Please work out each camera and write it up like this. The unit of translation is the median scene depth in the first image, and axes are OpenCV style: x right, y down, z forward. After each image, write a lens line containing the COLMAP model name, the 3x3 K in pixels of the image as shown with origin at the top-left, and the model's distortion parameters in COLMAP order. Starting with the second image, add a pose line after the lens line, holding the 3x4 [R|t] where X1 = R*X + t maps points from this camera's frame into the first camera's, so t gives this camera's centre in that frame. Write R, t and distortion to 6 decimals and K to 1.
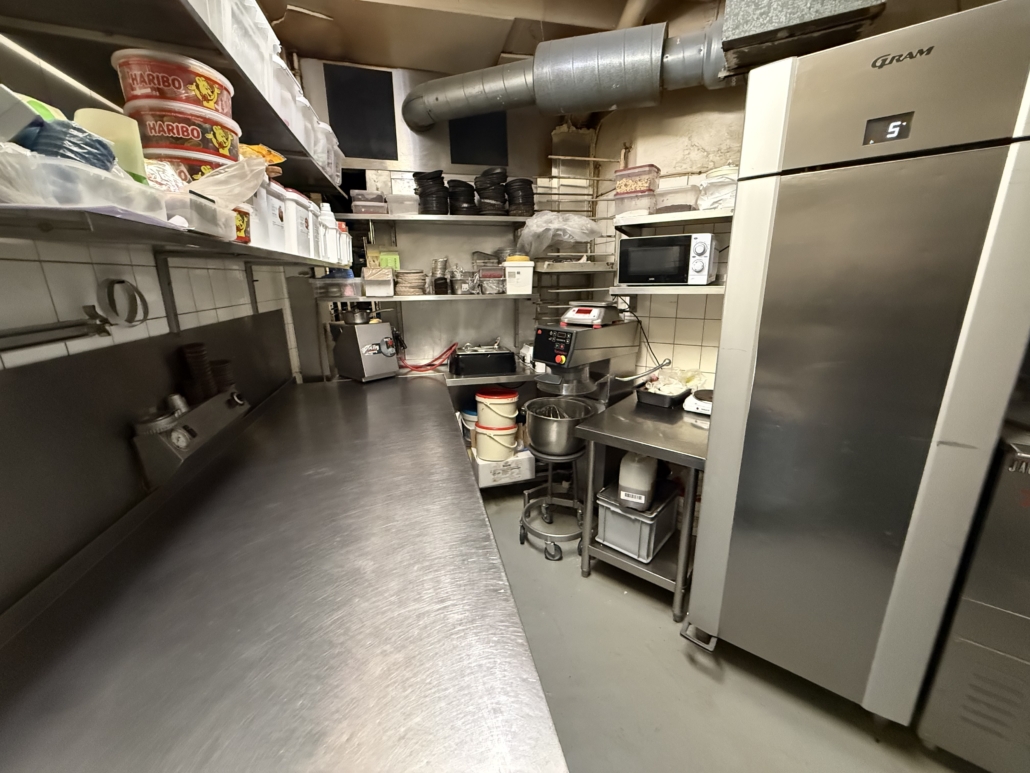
lens RADIAL K [[410.1, 0, 514.4], [0, 410.1, 385.9], [0, 0, 1]] dist [0.000653, 0.000118]
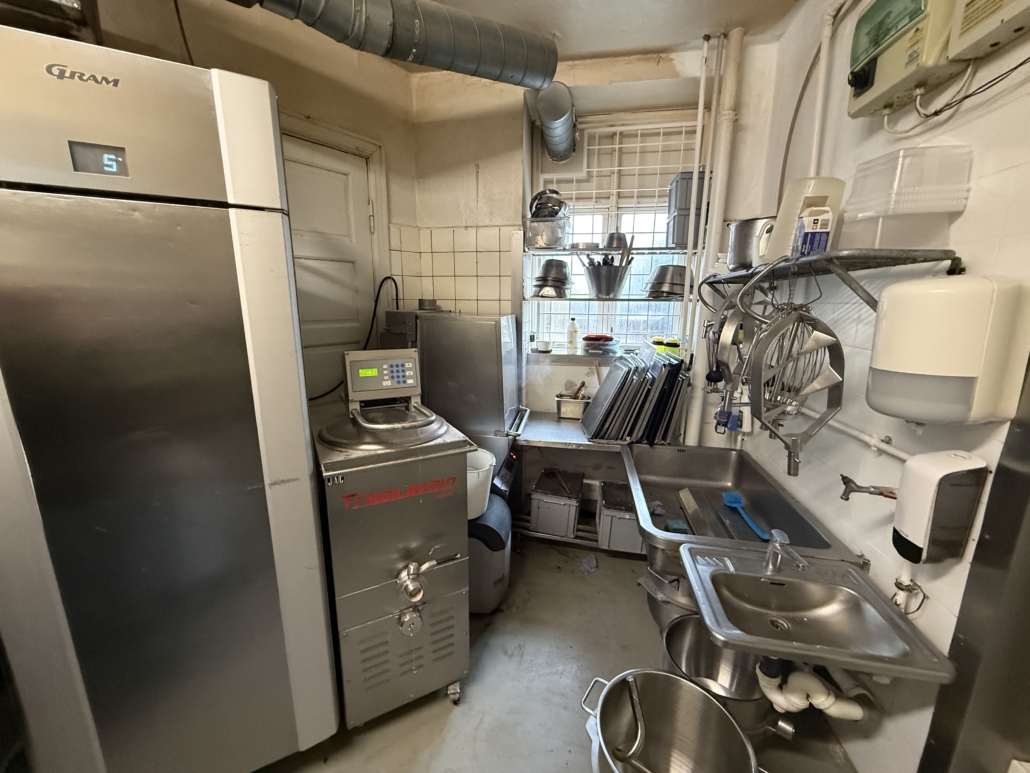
lens RADIAL K [[410.1, 0, 513.9], [0, 410.1, 387.0], [0, 0, 1]] dist [0.000653, 0.000118]
pose [[0.390527, -0.183883, 0.902040, 0.400719], [0.226164, 0.968982, 0.099614, -0.069286], [-0.892378, 0.165107, 0.420002, -0.029153]]
